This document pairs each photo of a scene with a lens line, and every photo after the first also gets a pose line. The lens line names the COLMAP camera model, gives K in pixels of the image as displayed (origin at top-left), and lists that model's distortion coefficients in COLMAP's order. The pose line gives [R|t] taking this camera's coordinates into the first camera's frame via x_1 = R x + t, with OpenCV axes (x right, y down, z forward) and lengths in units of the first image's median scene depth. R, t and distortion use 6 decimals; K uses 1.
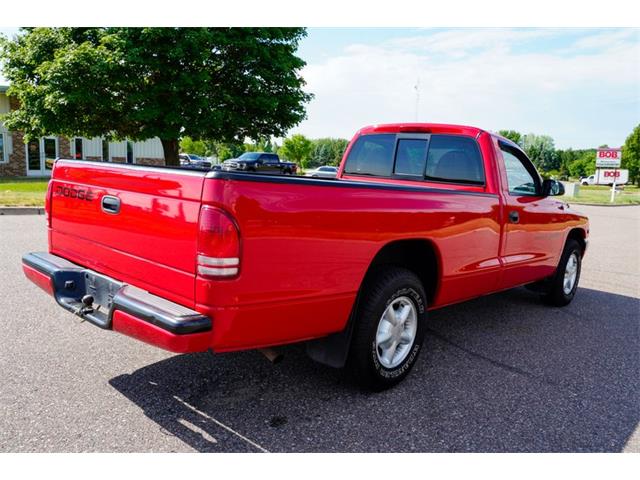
lens RADIAL K [[567.0, 0, 322.2], [0, 567.0, 219.7], [0, 0, 1]] dist [0.012793, 0.020299]
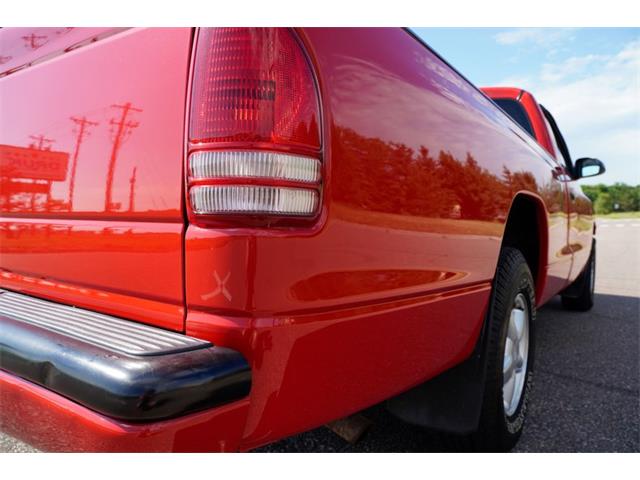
lens RADIAL K [[479.2, 0, 322.0], [0, 479.2, 231.5], [0, 0, 1]] dist [-0.002834, -0.000372]
pose [[0.990898, -0.055069, 0.122837, -0.179091], [0.063106, 0.996046, -0.062529, 0.124197], [-0.118908, 0.069711, 0.990455, 0.725119]]
